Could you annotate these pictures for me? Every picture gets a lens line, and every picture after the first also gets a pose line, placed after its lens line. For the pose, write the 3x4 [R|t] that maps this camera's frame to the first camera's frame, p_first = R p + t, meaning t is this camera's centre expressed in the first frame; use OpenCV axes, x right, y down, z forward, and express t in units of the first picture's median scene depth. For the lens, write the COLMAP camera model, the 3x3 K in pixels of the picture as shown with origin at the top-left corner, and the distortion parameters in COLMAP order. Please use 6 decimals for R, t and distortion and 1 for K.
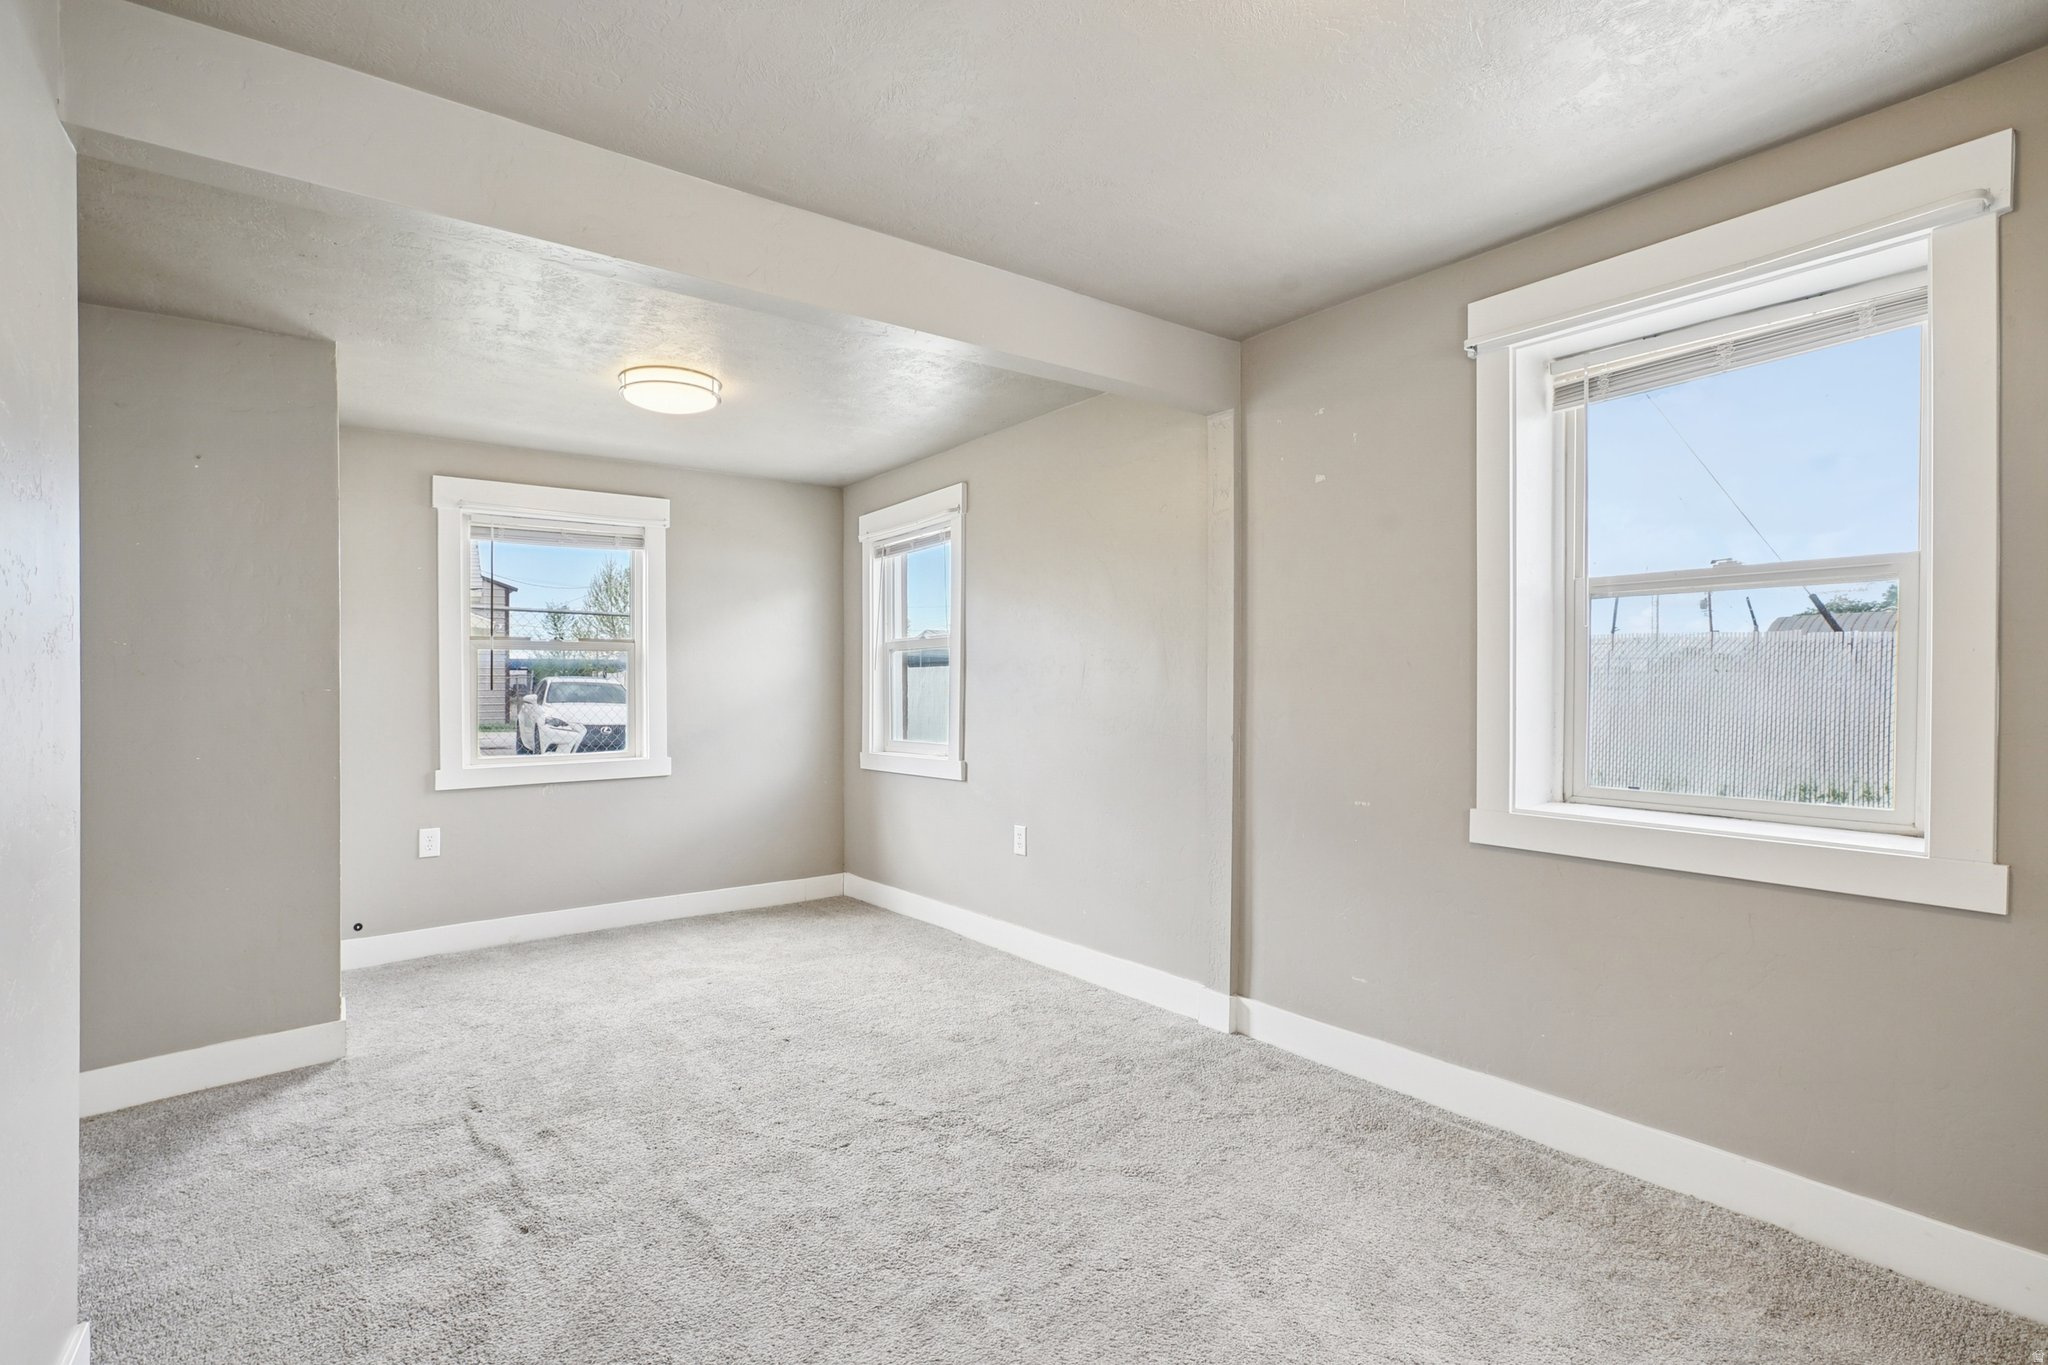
lens RADIAL K [[955.2, 0, 1071.9], [0, 955.2, 692.1], [0, 0, 1]] dist [-0.041411, 0.009549]
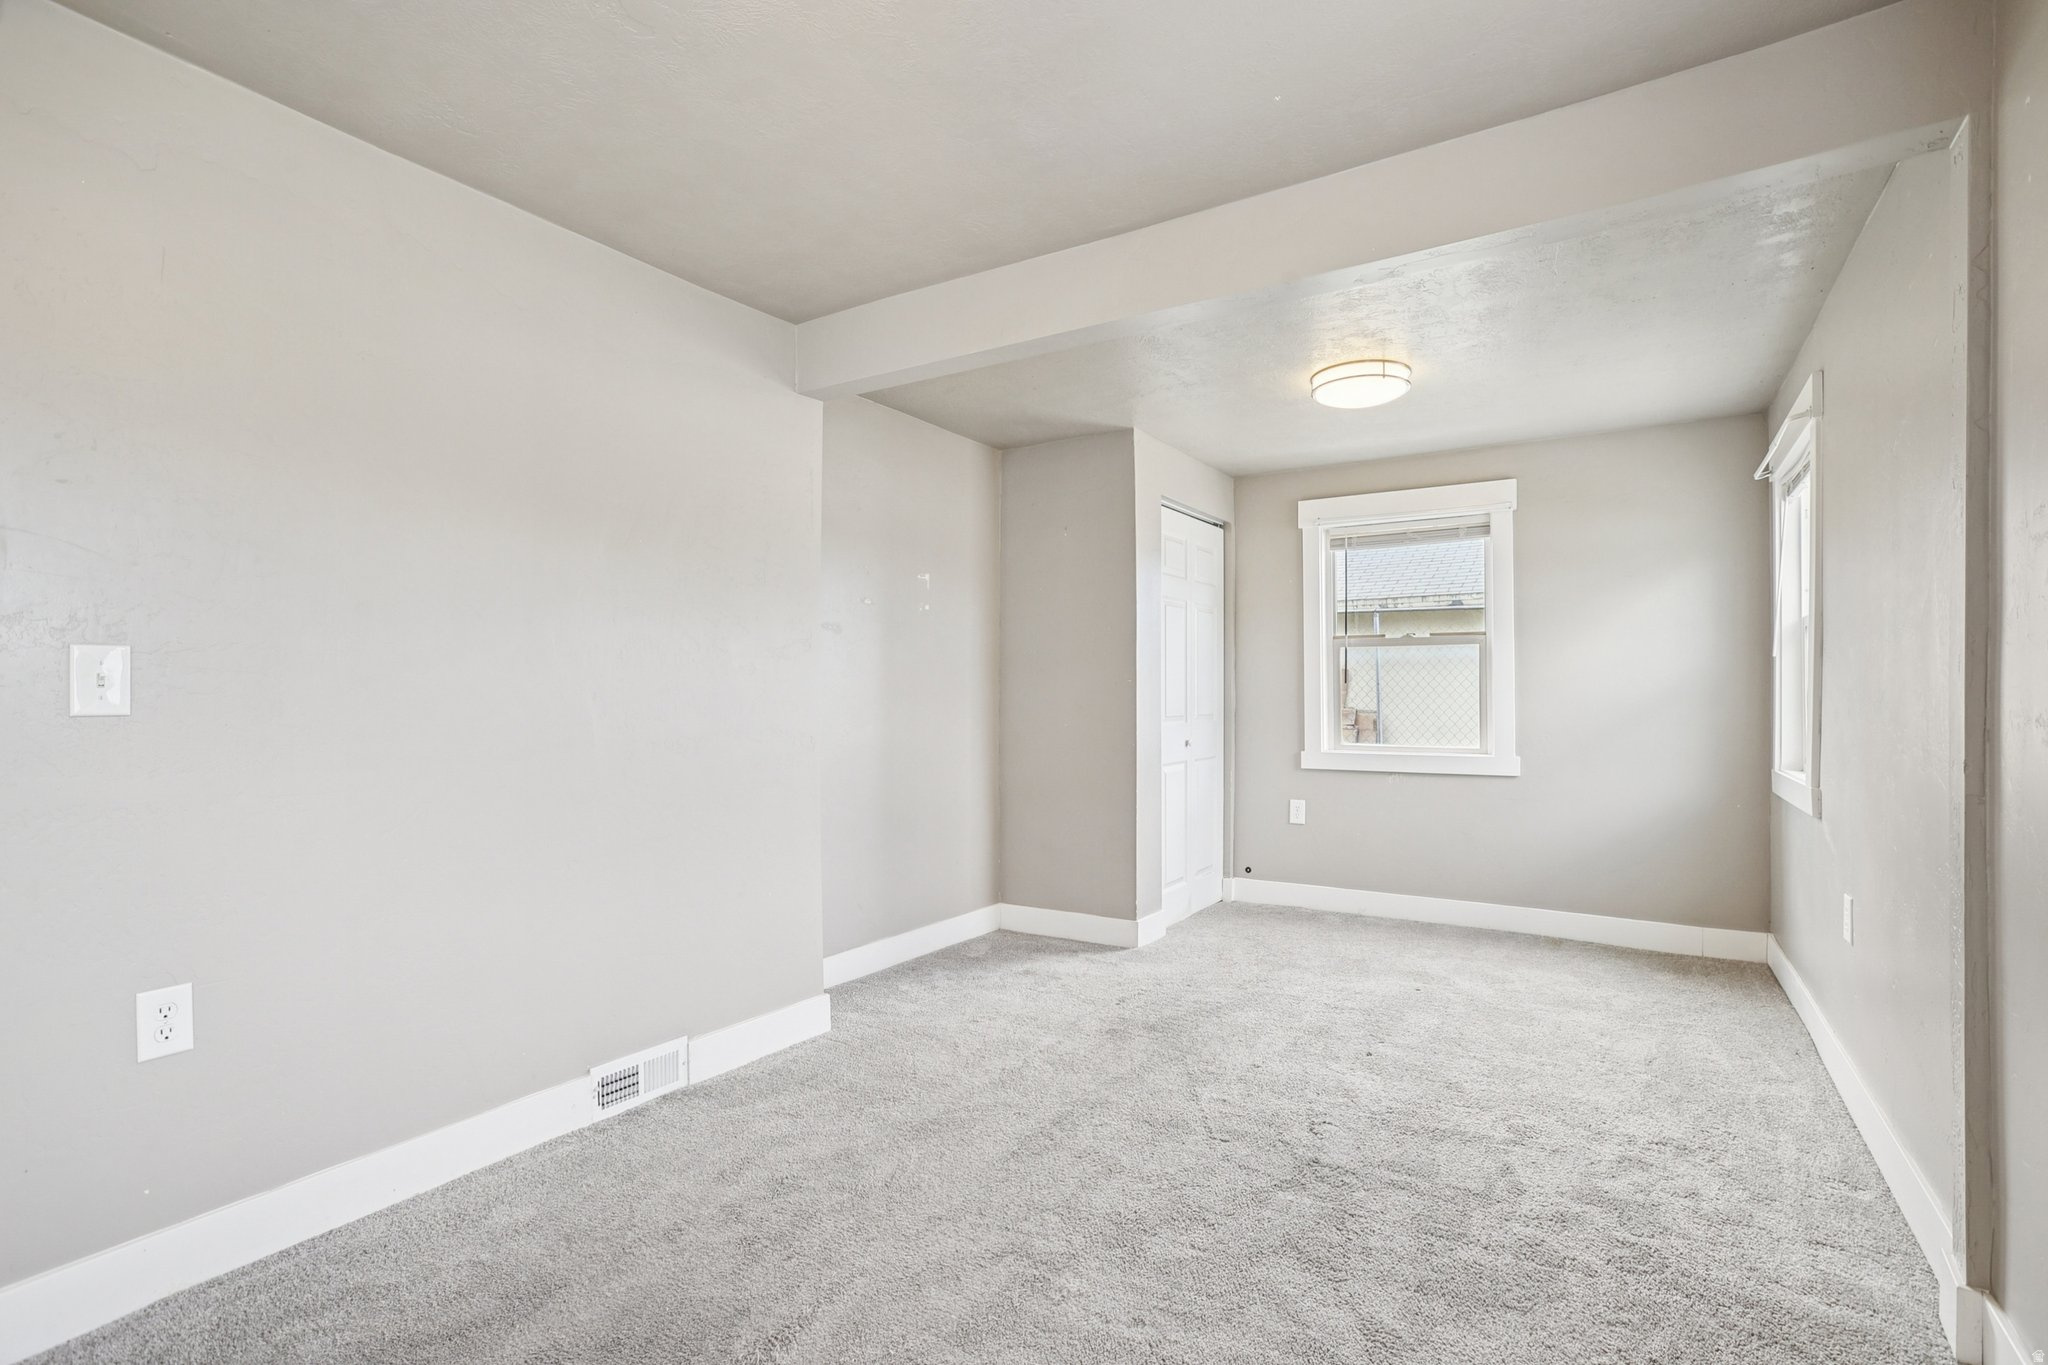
lens RADIAL K [[996.3, 0, 1041.8], [0, 996.3, 686.3], [0, 0, 1]] dist [-0.035815, 0.008799]
pose [[0.310966, 0.000380, -0.950421, 0.426113], [-0.012117, 0.999920, -0.003565, 0.010867], [0.950344, 0.012625, 0.310946, 0.315315]]
